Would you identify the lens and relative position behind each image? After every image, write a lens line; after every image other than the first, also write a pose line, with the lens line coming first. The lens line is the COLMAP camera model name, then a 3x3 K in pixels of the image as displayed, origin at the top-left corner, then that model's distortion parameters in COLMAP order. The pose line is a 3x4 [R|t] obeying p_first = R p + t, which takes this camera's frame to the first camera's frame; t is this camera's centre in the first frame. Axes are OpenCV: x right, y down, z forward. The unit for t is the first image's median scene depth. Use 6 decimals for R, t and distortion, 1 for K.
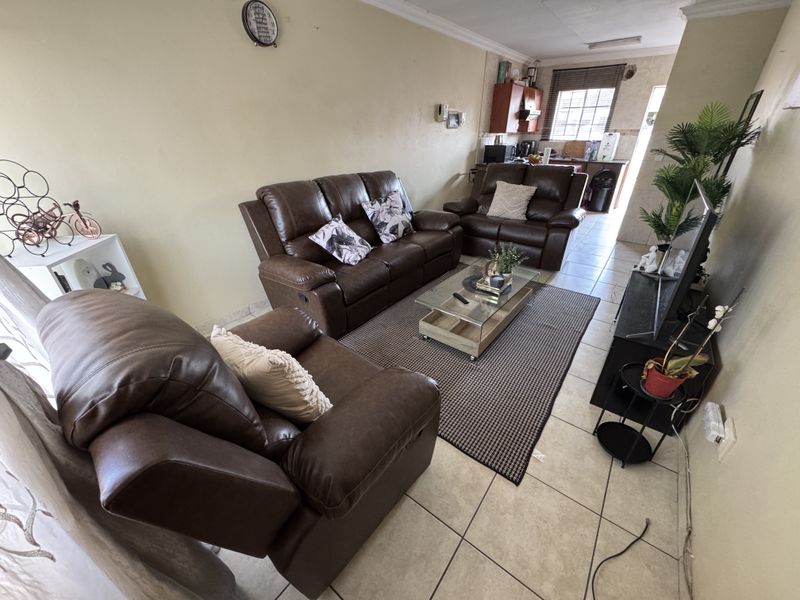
lens RADIAL K [[318.9, 0, 398.6], [0, 318.9, 299.2], [0, 0, 1]] dist [-0.000674, 0.000095]
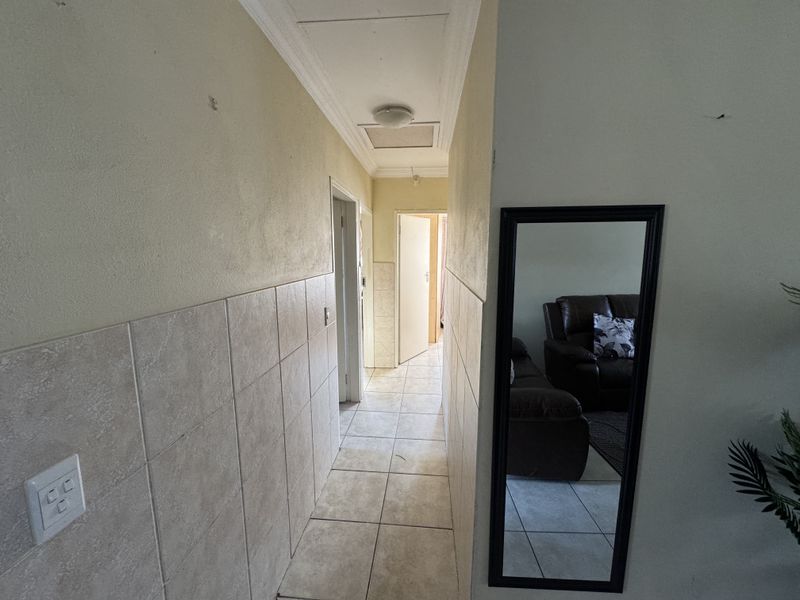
lens RADIAL K [[318.9, 0, 398.6], [0, 318.9, 299.2], [0, 0, 1]] dist [-0.000674, 0.000095]
pose [[0.652881, 0.123576, -0.747312, 0.233546], [-0.366264, 0.915098, -0.168662, 0.228710], [0.663021, 0.383830, 0.642711, -0.552599]]
